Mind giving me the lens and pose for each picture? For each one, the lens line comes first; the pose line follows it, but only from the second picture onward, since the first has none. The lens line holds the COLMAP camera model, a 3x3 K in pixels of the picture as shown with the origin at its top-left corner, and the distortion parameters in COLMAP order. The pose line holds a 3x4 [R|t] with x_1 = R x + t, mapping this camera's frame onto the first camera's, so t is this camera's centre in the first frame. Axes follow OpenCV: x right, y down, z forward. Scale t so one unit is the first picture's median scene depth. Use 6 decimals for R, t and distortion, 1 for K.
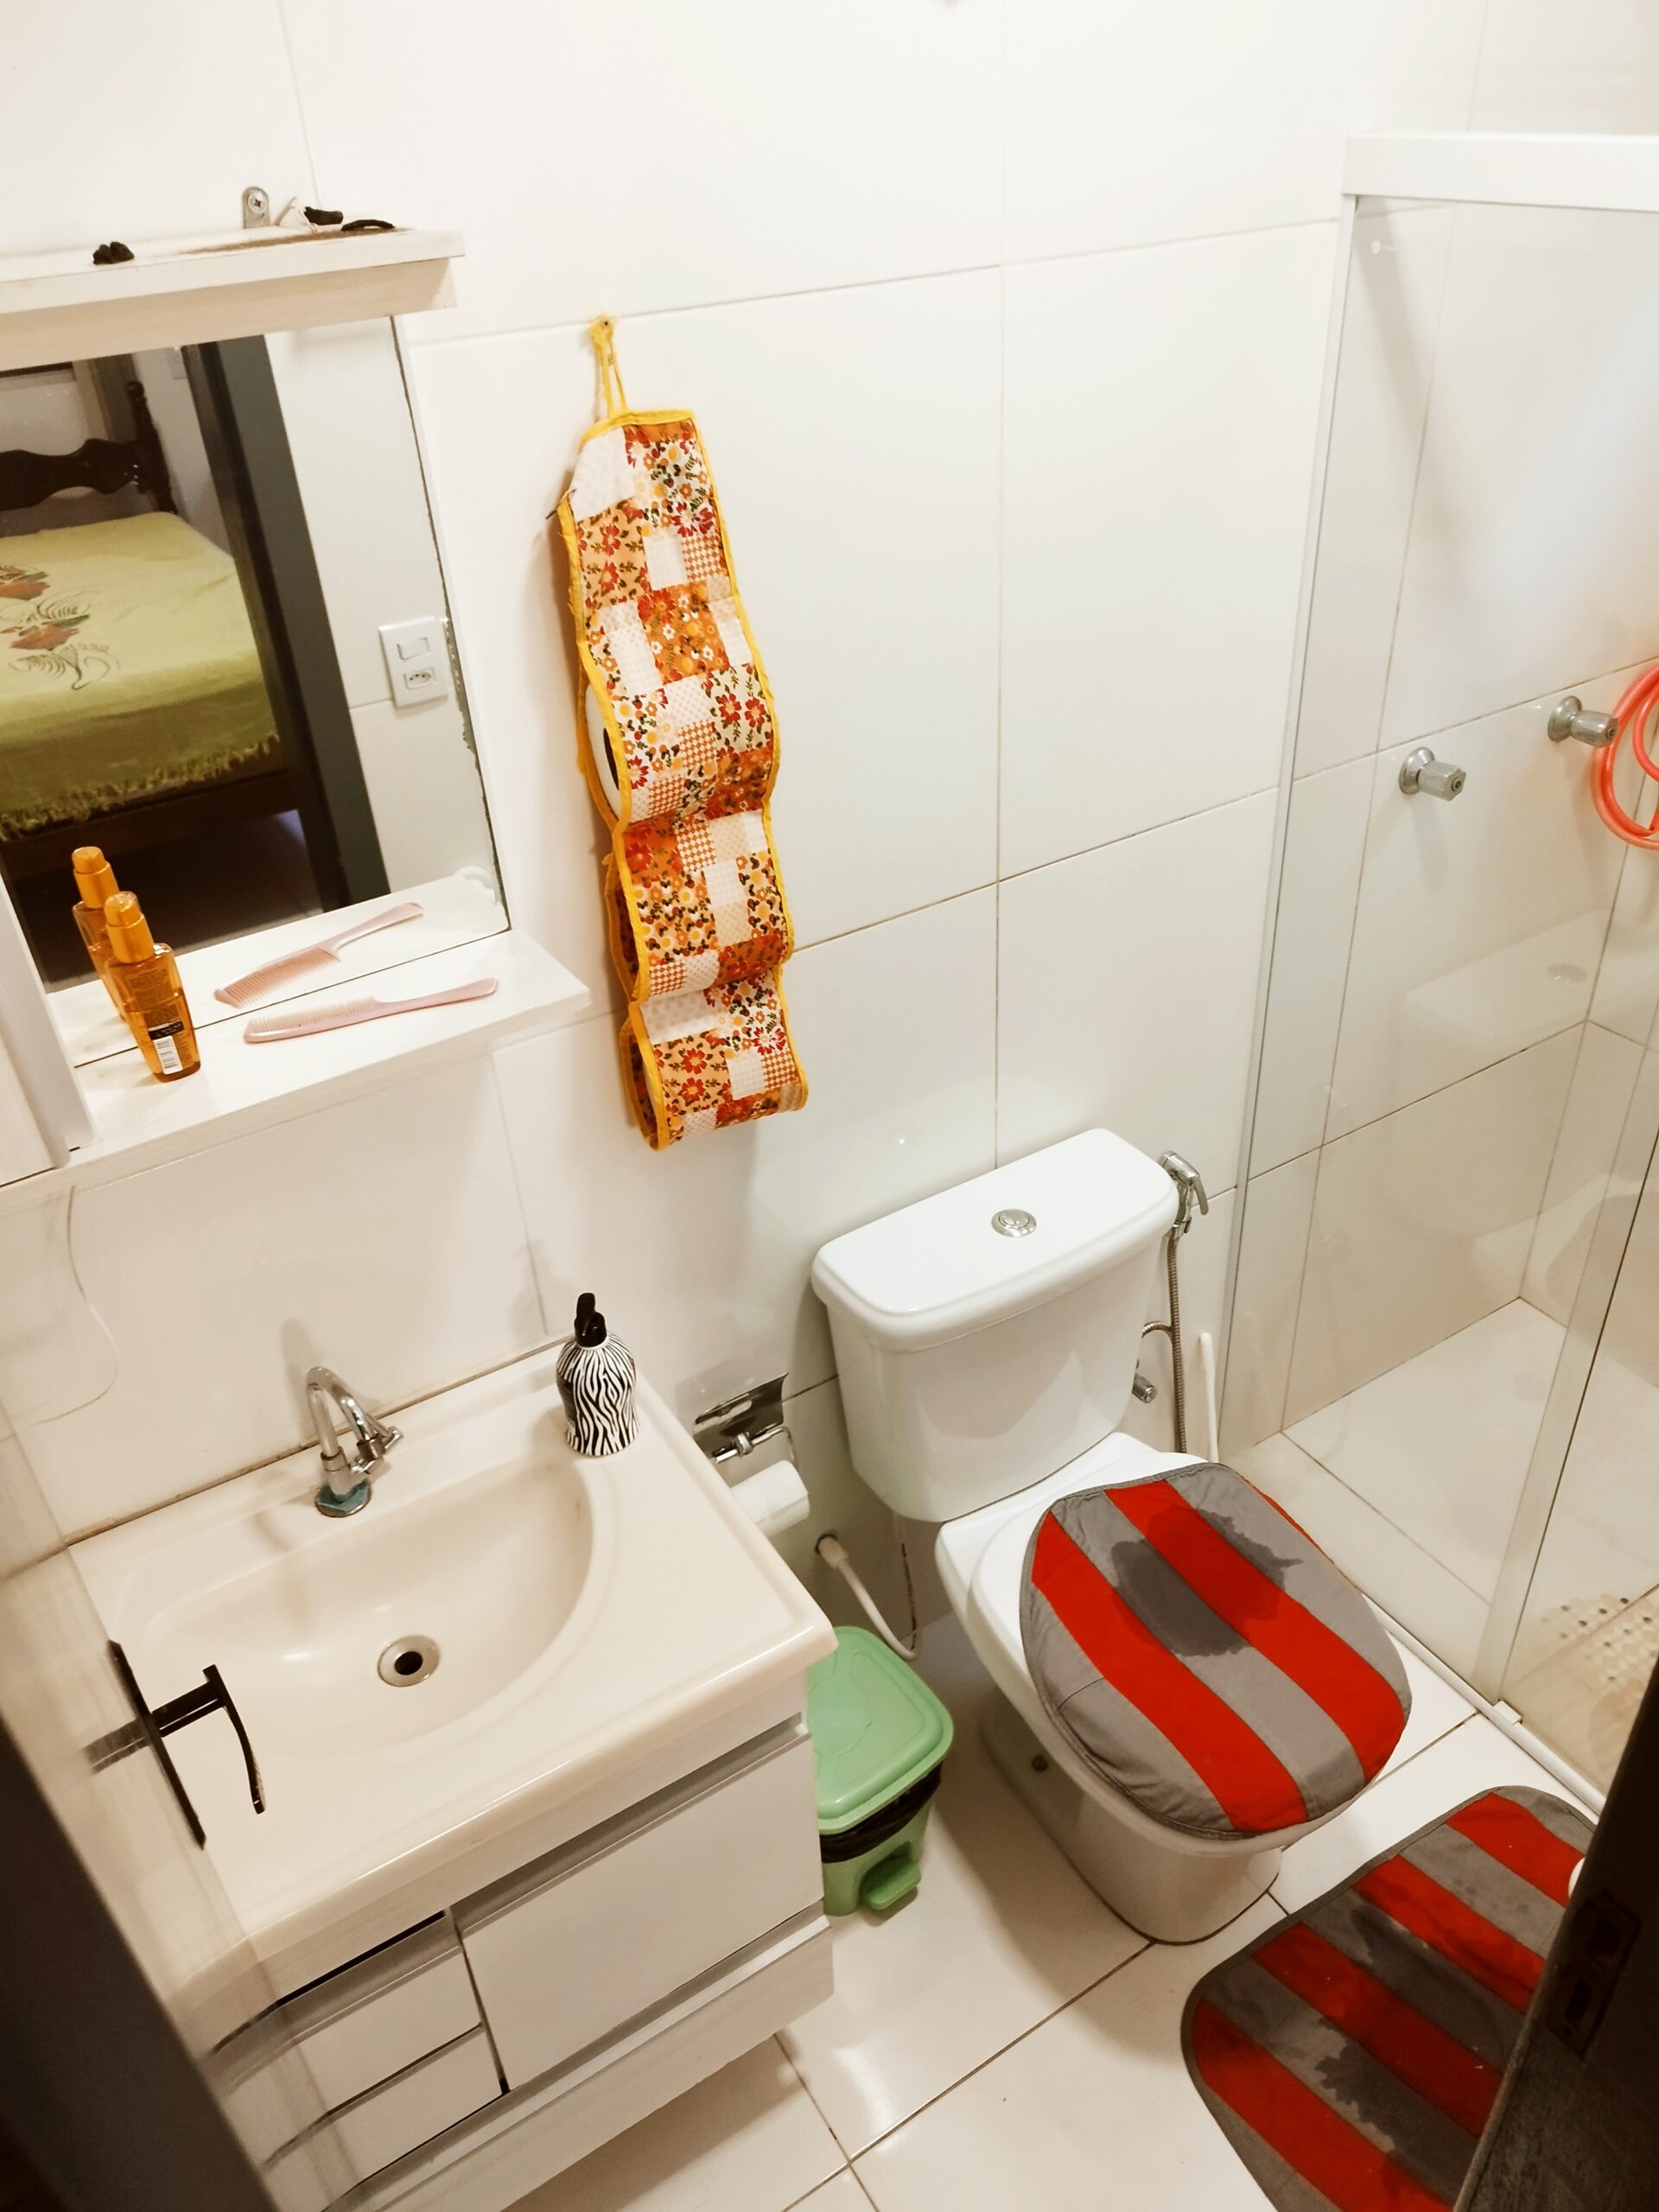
lens RADIAL K [[1592.5, 0, 835.5], [0, 1592.5, 1118.7], [0, 0, 1]] dist [0.031024, -0.035108]
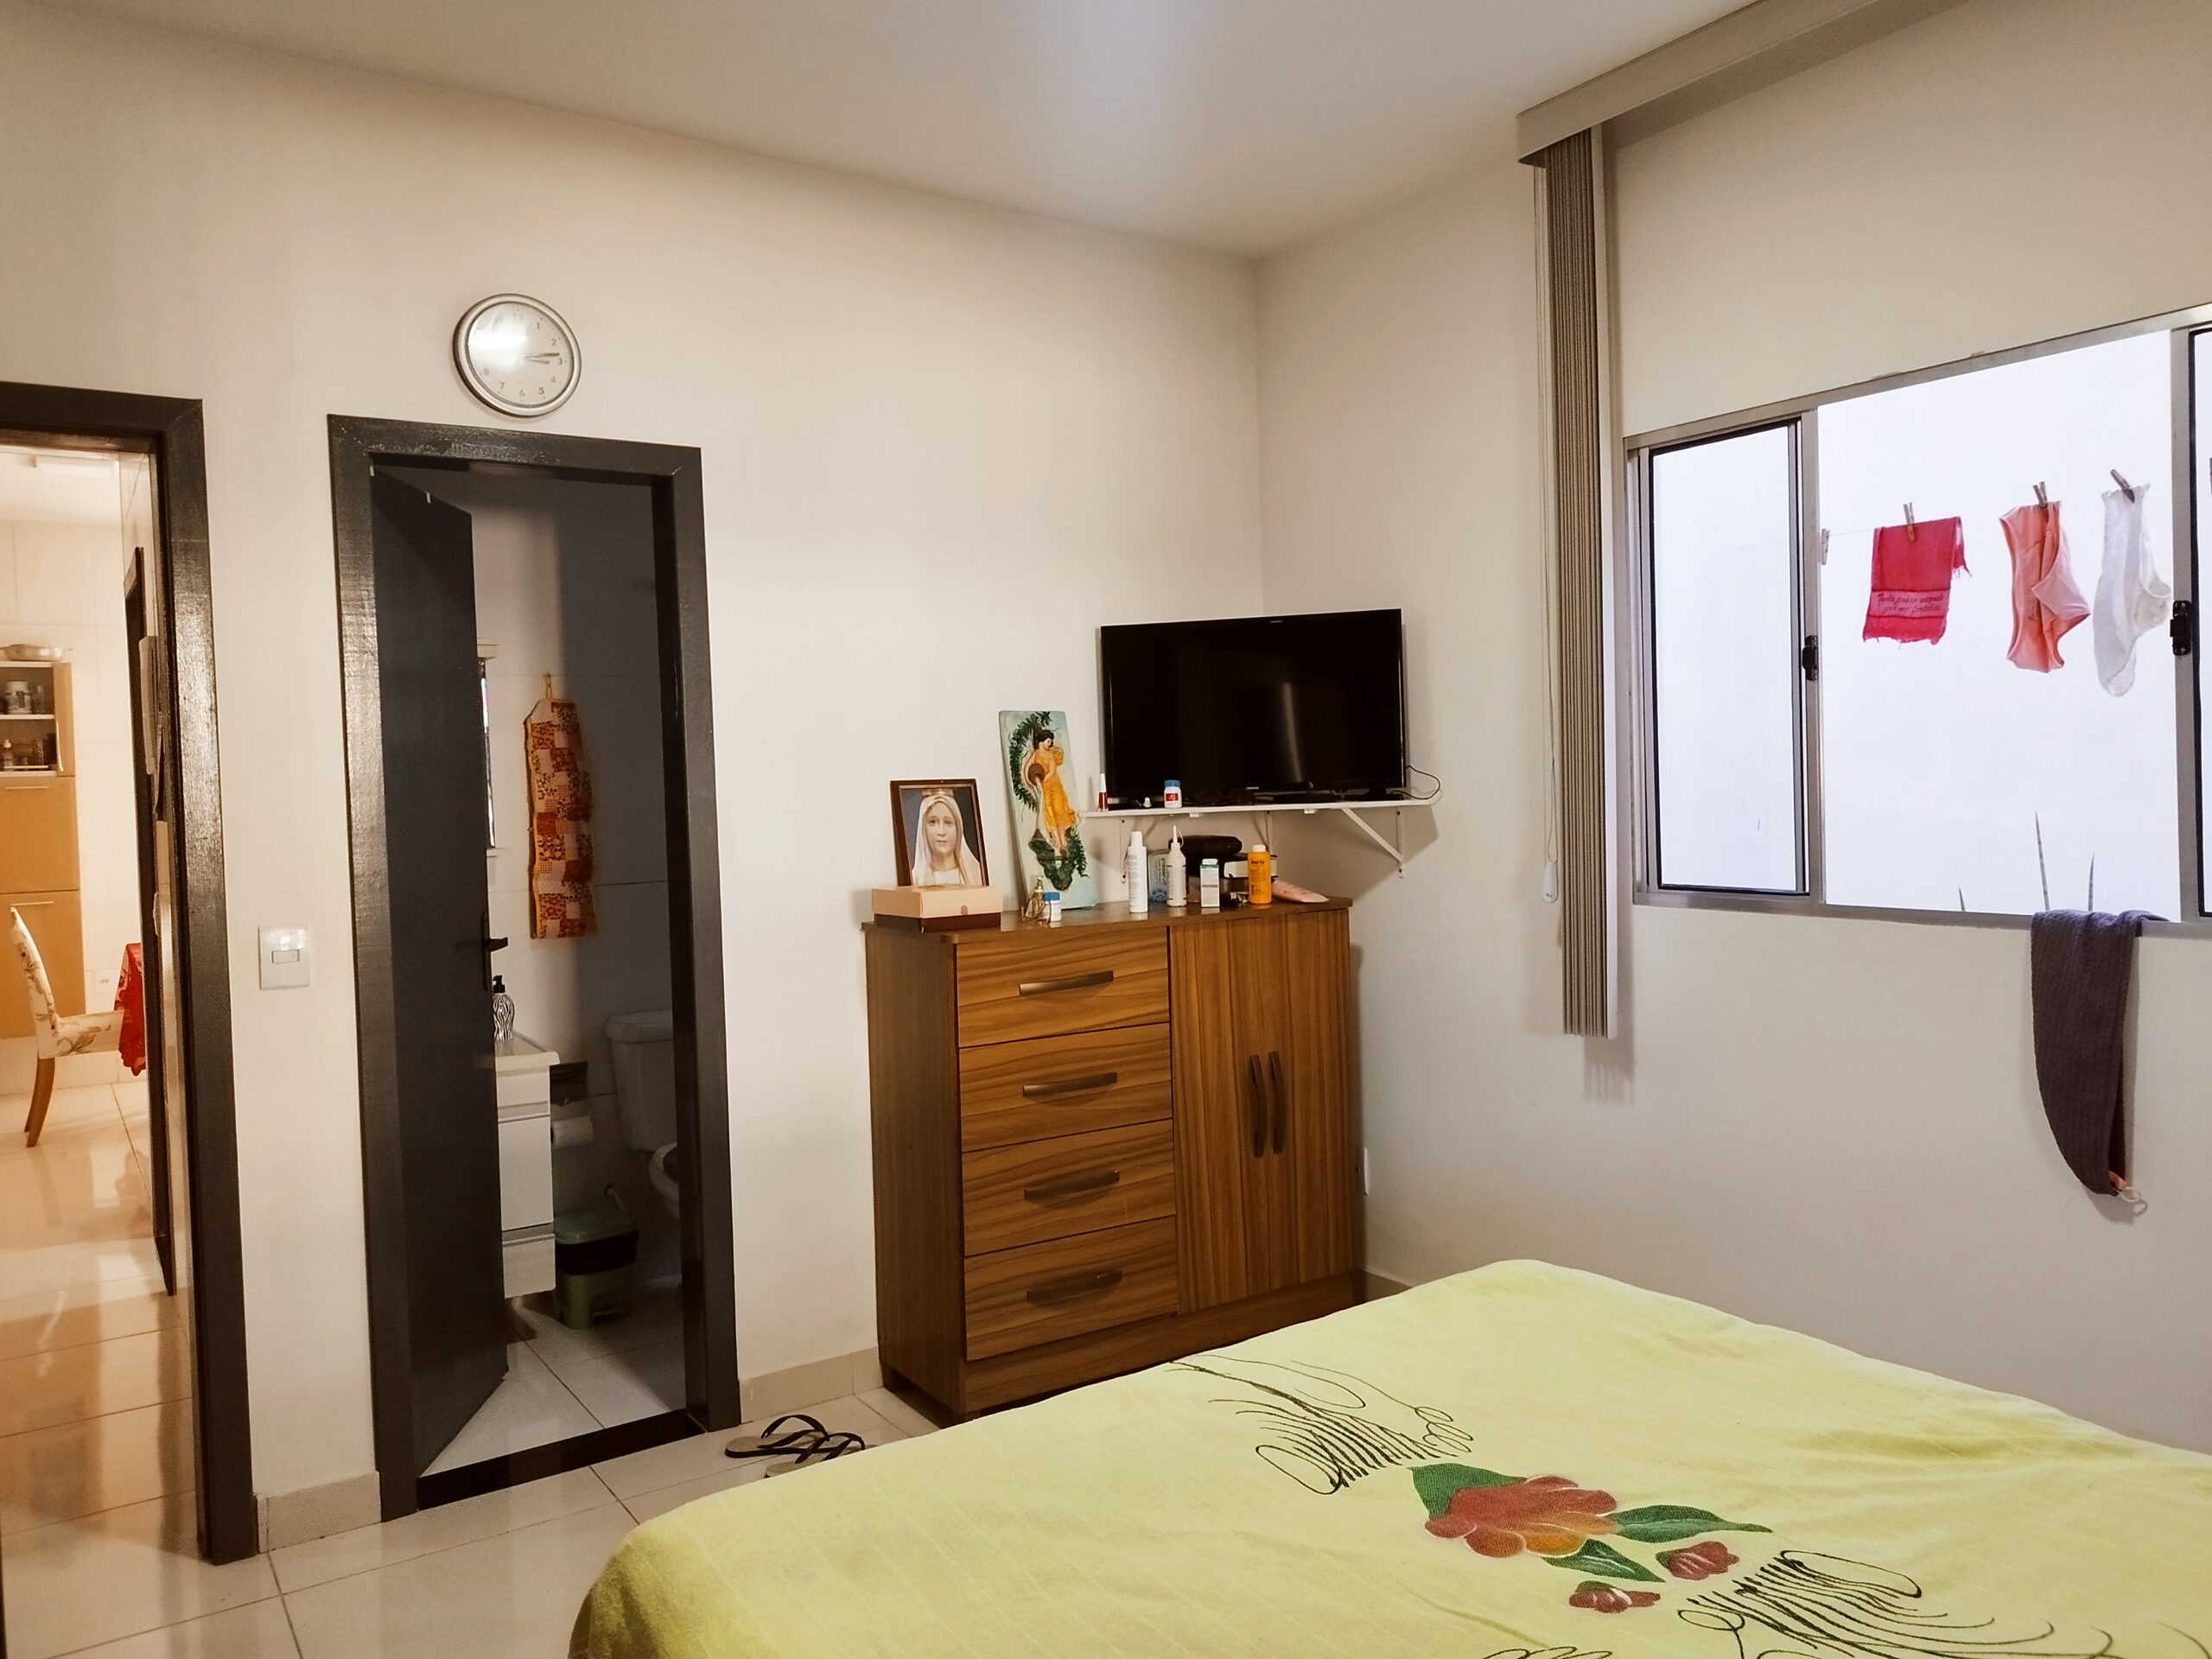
lens RADIAL K [[1612.1, 0, 1121.9], [0, 1612.1, 819.8], [0, 0, 1]] dist [0.019996, -0.015573]
pose [[0.998822, 0.018607, 0.044808, 0.753963], [0.008476, 0.842416, -0.538761, 1.332985], [-0.047772, 0.538506, 0.841266, -1.485093]]
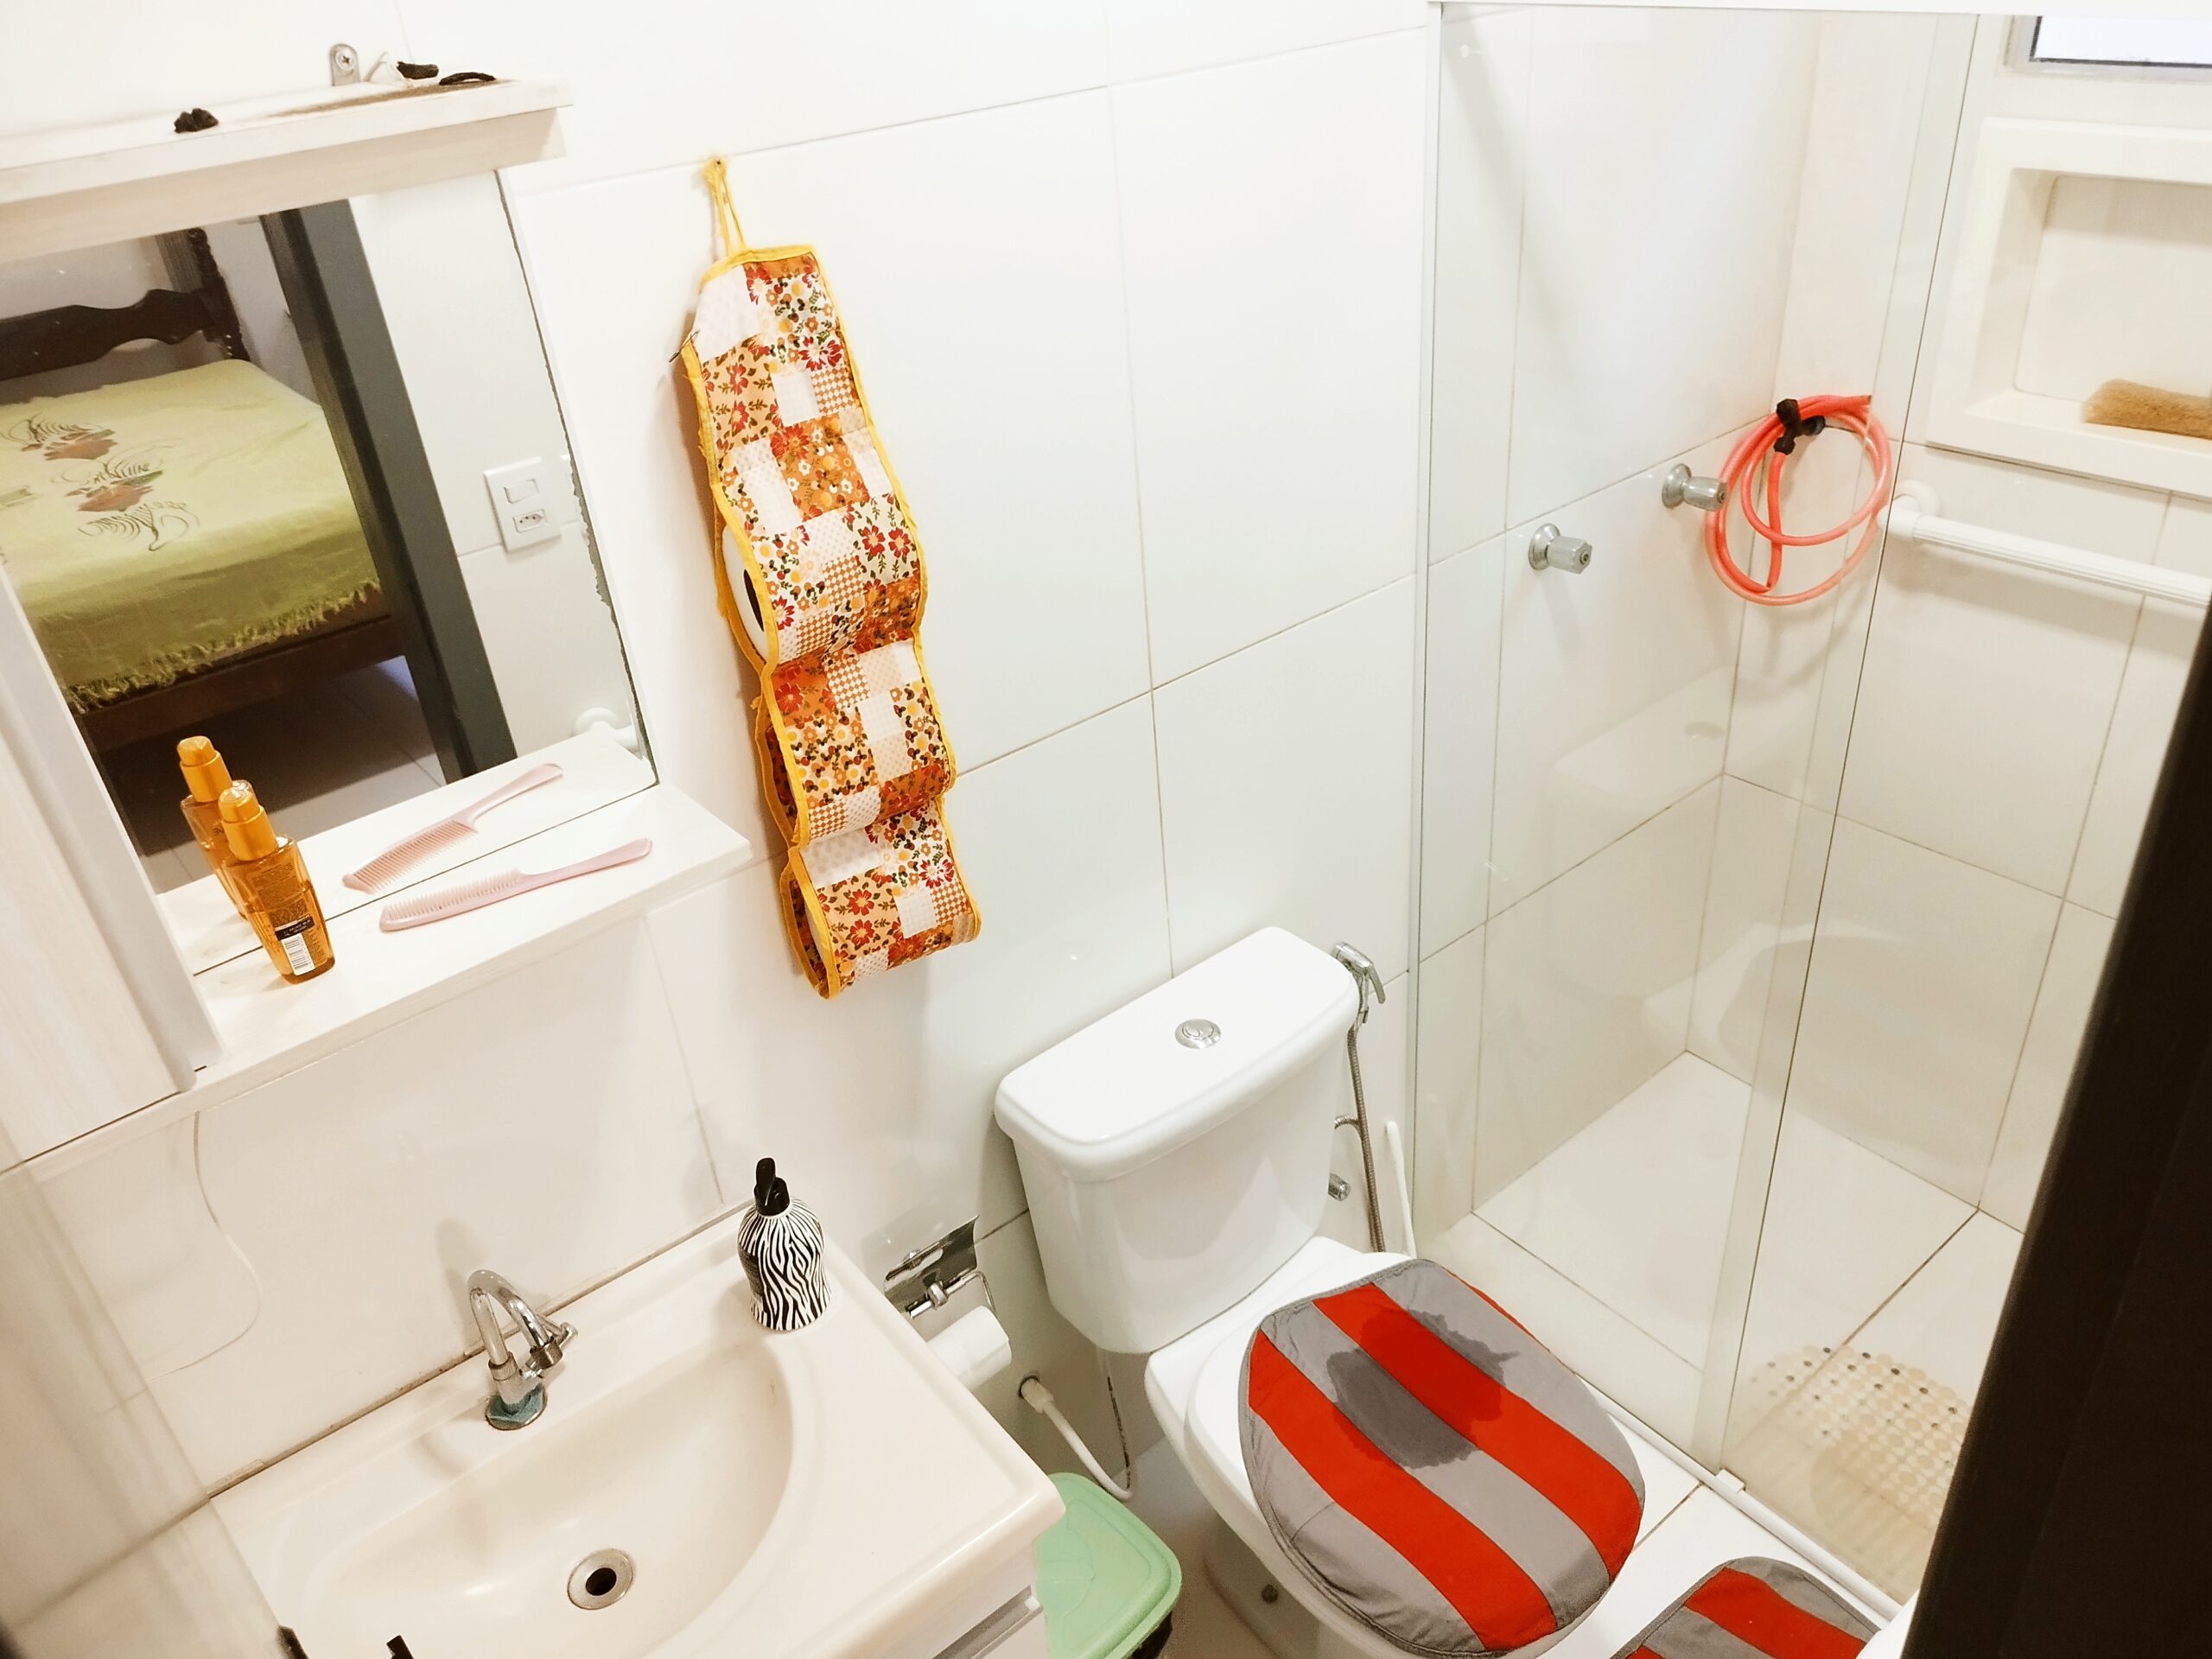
lens RADIAL K [[1612.1, 0, 1104.3], [0, 1612.1, 819.1], [0, 0, 1]] dist [0.019996, -0.015573]
pose [[0.993026, -0.081827, 0.084870, -0.020306], [0.086627, 0.994749, -0.054499, -0.019277], [-0.079965, 0.061471, 0.994900, 0.019726]]
